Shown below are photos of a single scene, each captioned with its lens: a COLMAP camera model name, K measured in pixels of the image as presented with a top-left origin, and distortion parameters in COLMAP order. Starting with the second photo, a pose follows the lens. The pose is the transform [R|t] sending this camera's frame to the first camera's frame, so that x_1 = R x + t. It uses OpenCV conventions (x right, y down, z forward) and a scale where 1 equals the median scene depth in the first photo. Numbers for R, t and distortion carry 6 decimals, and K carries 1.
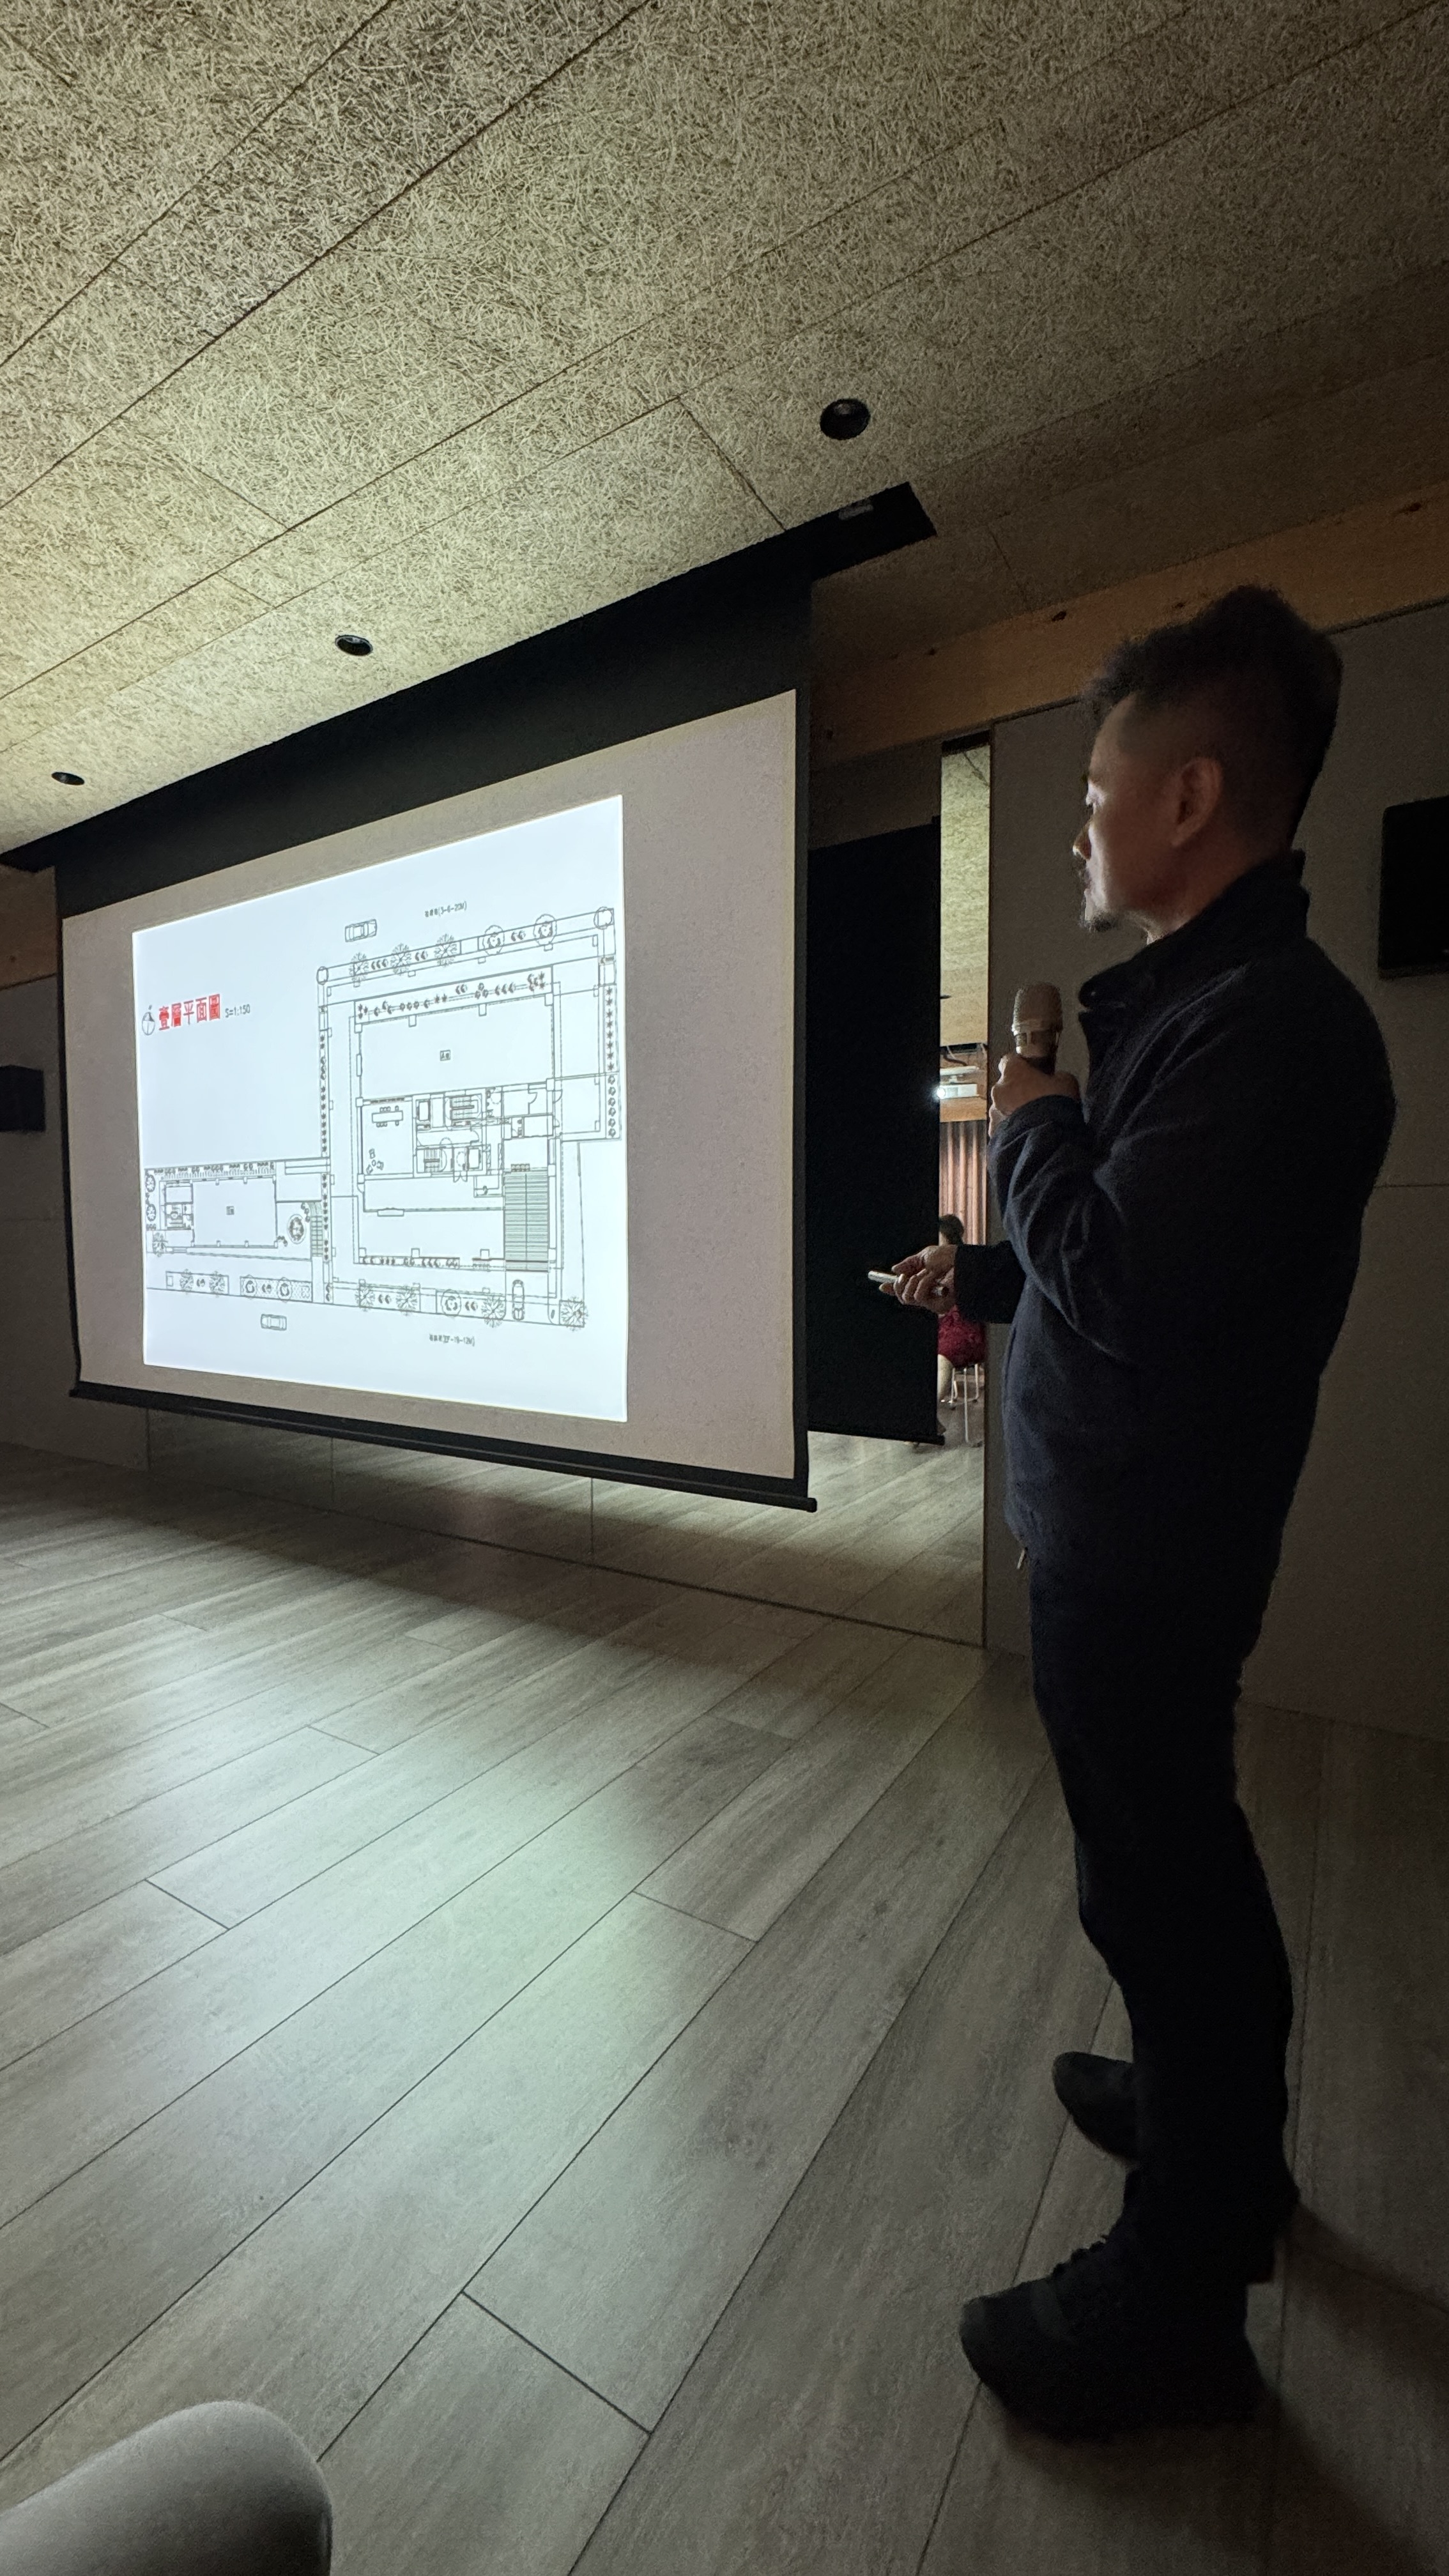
lens RADIAL K [[1014.0, 0, 736.4], [0, 1014.0, 1290.4], [0, 0, 1]] dist [-0.002621, -0.000195]
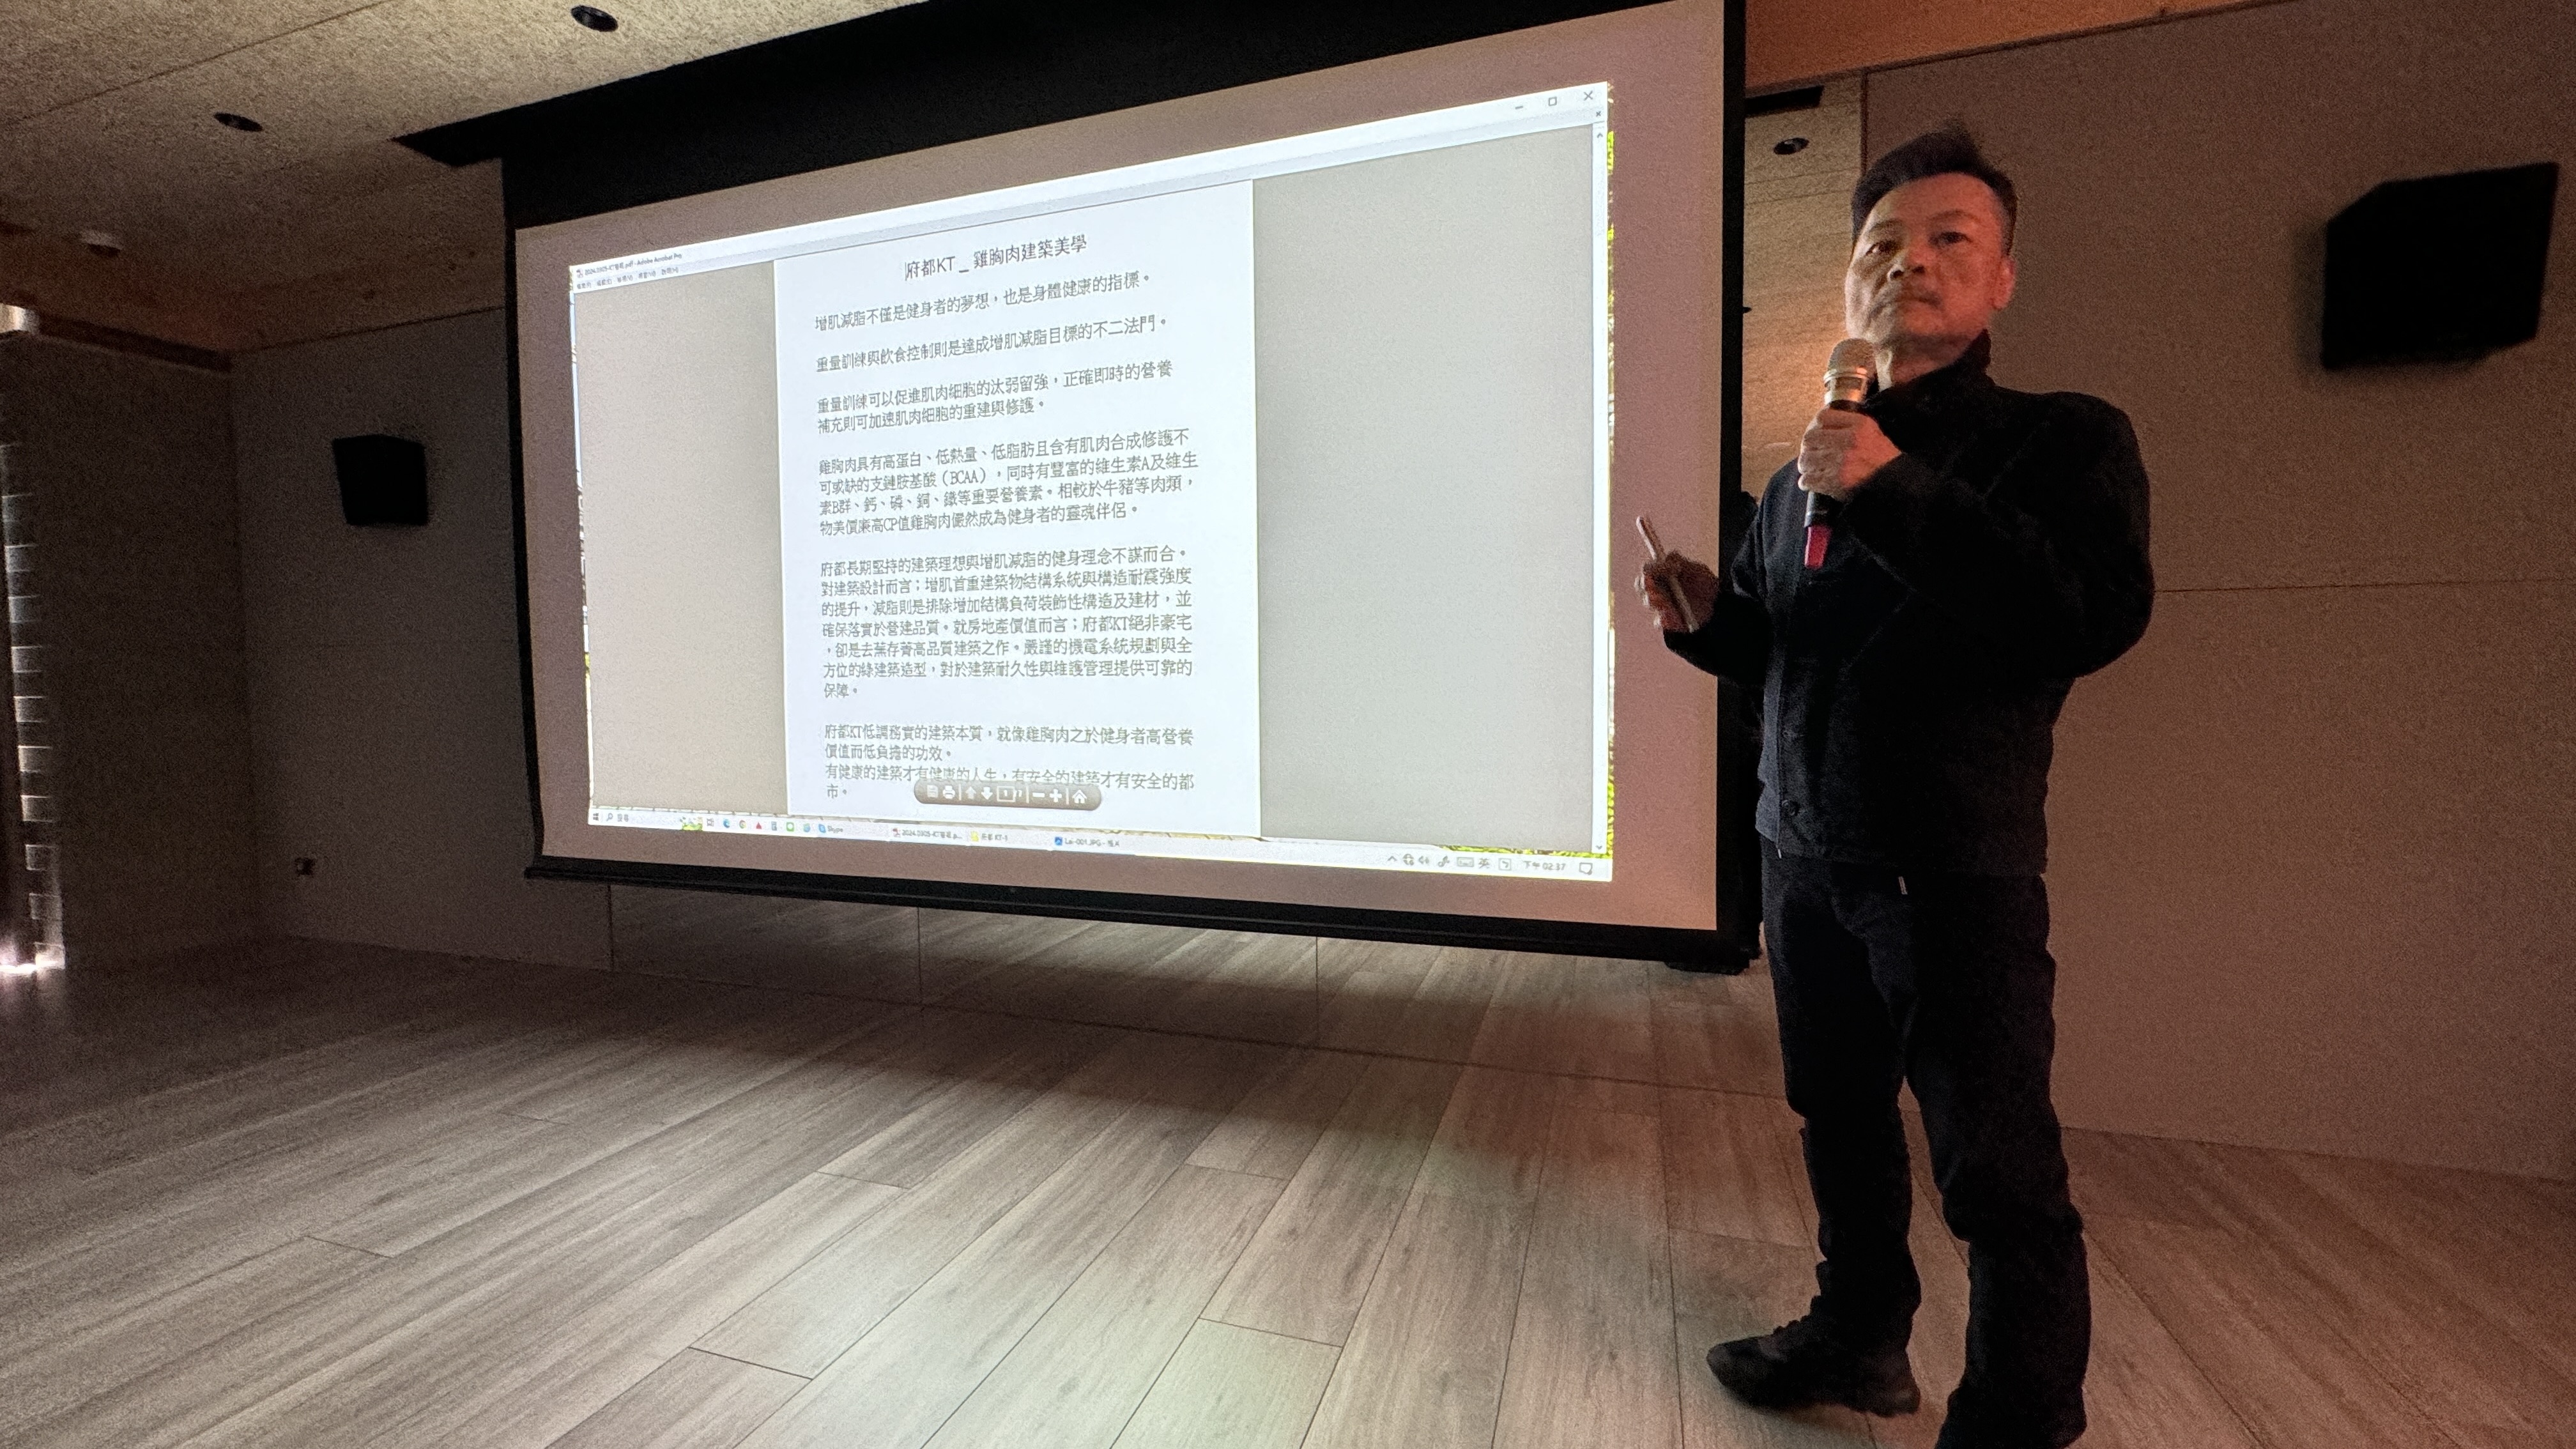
lens RADIAL K [[1014.0, 0, 1285.1], [0, 1014.0, 722.9], [0, 0, 1]] dist [-0.002621, -0.000195]
pose [[0.973563, -0.016783, 0.227800, -0.351197], [0.018587, 0.999811, -0.005776, 0.008440], [-0.227660, 0.009858, 0.973691, 0.189509]]
